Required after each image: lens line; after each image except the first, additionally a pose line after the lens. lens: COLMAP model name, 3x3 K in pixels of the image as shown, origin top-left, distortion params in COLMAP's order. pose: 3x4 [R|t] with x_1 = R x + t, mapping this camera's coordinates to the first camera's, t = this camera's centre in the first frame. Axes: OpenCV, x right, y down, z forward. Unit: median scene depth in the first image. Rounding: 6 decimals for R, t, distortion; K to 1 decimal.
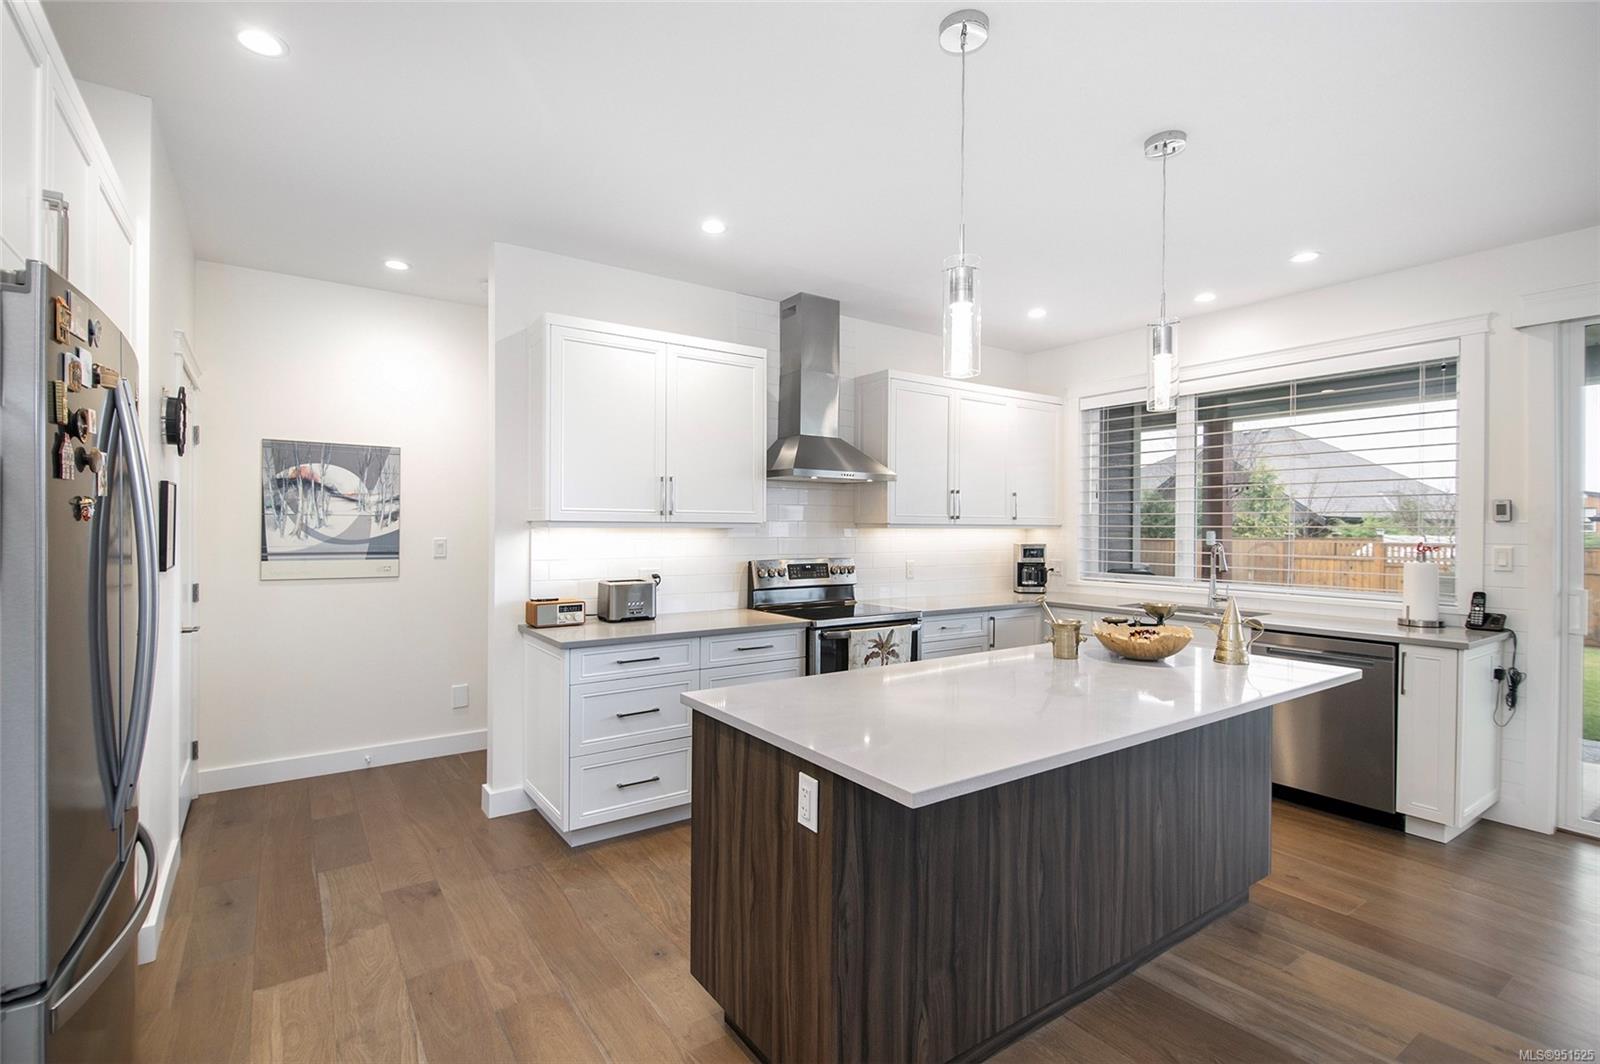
lens RADIAL K [[730.2, 0, 795.0], [0, 730.2, 534.5], [0, 0, 1]] dist [0.010247, -0.000525]
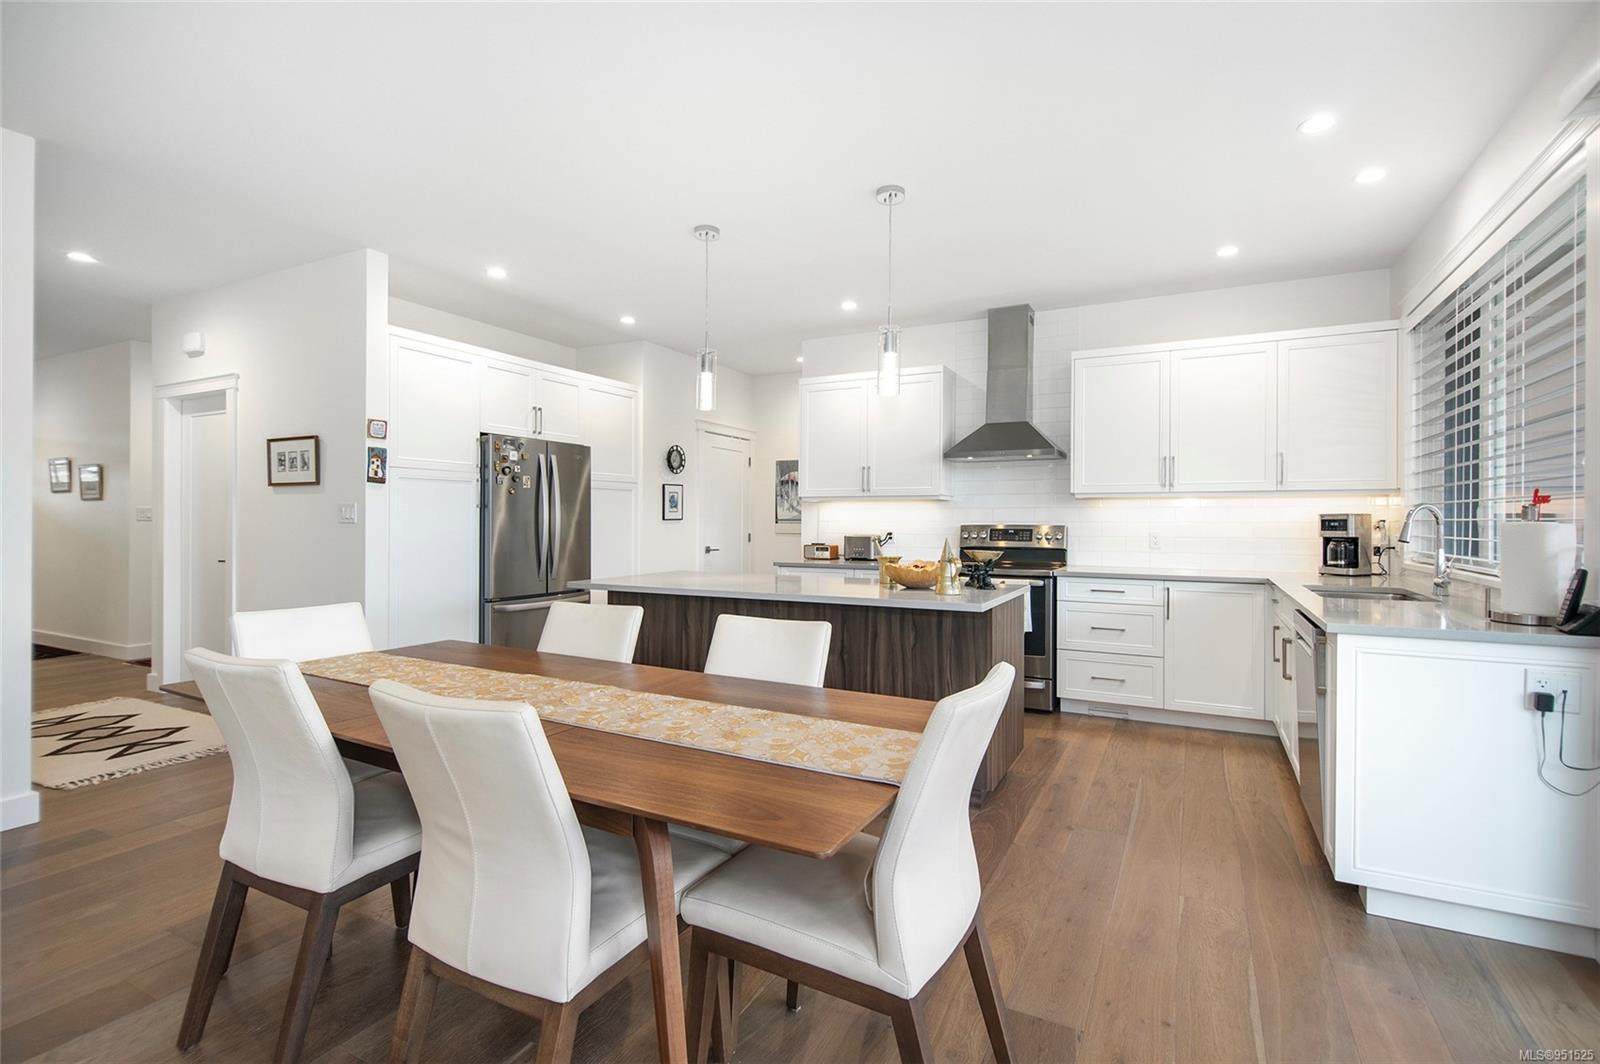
lens RADIAL K [[730.2, 0, 801.2], [0, 730.2, 528.0], [0, 0, 1]] dist [0.010247, -0.000525]
pose [[0.468137, 0.006433, -0.883632, 1.001442], [-0.008680, 0.999959, 0.002682, 0.041663], [0.883613, 0.006414, 0.468174, 0.146452]]
